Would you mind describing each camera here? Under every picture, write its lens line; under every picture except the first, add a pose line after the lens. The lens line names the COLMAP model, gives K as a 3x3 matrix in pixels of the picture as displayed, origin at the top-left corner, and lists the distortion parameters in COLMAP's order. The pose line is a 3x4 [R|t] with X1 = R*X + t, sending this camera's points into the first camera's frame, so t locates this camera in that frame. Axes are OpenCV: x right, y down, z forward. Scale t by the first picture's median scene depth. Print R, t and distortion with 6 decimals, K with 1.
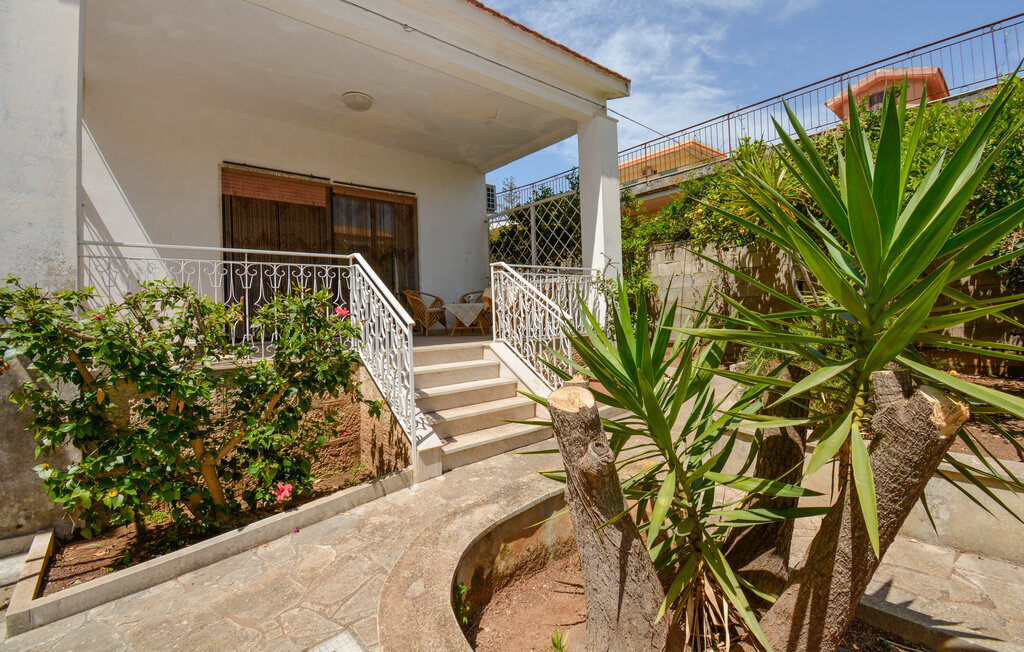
lens RADIAL K [[465.4, 0, 520.7], [0, 465.4, 279.0], [0, 0, 1]] dist [0.000131, -0.011475]
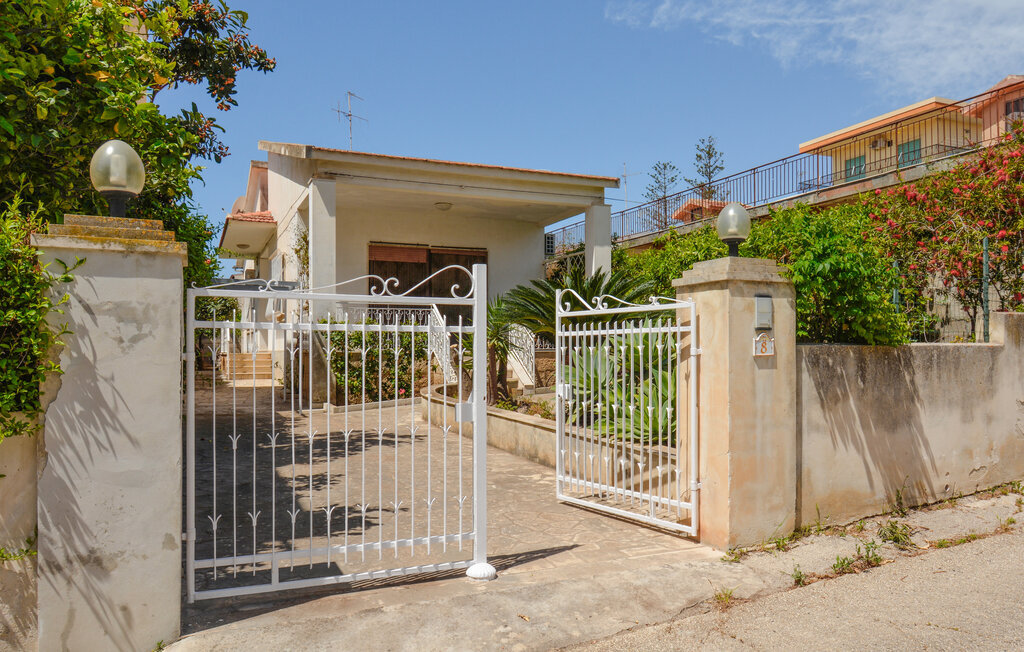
lens RADIAL K [[743.5, 0, 512.0], [0, 743.5, 326.0], [0, 0, 1]] dist [0.001564, -0.000002]
pose [[0.950202, 0.032509, -0.309934, 0.696987], [-0.015235, 0.998201, 0.057996, -0.103887], [0.311262, -0.050386, 0.948988, -1.410605]]
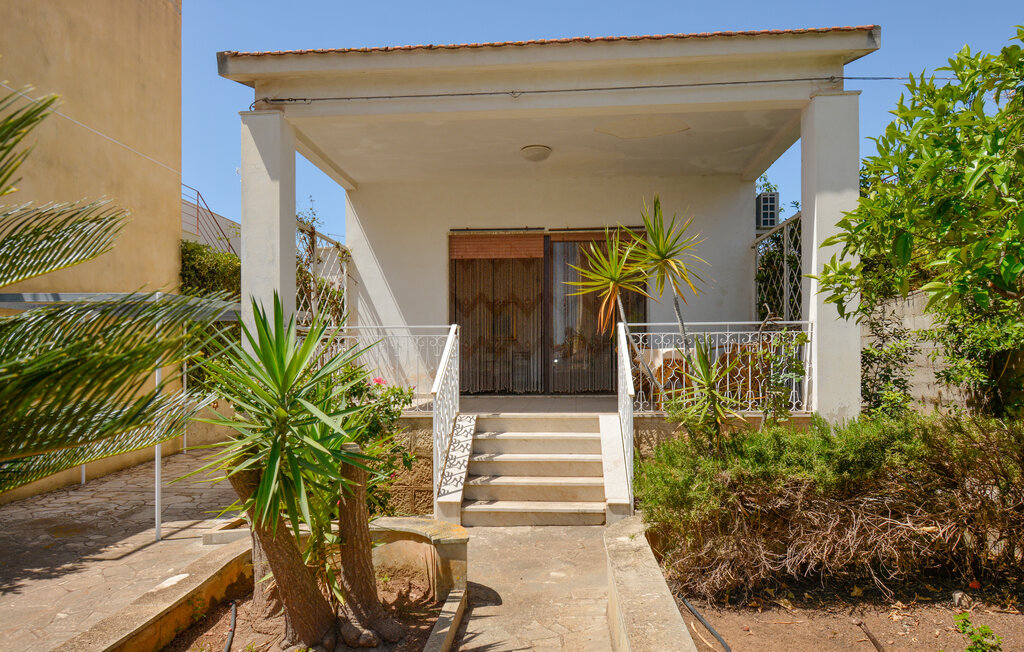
lens RADIAL K [[654.3, 0, 512.0], [0, 654.3, 326.0], [0, 0, 1]] dist [0.000671, -0.000439]
pose [[0.706765, -0.001683, -0.707446, 0.552393], [0.032481, 0.999020, 0.030073, -0.061649], [0.706702, -0.044233, 0.706127, -0.011827]]
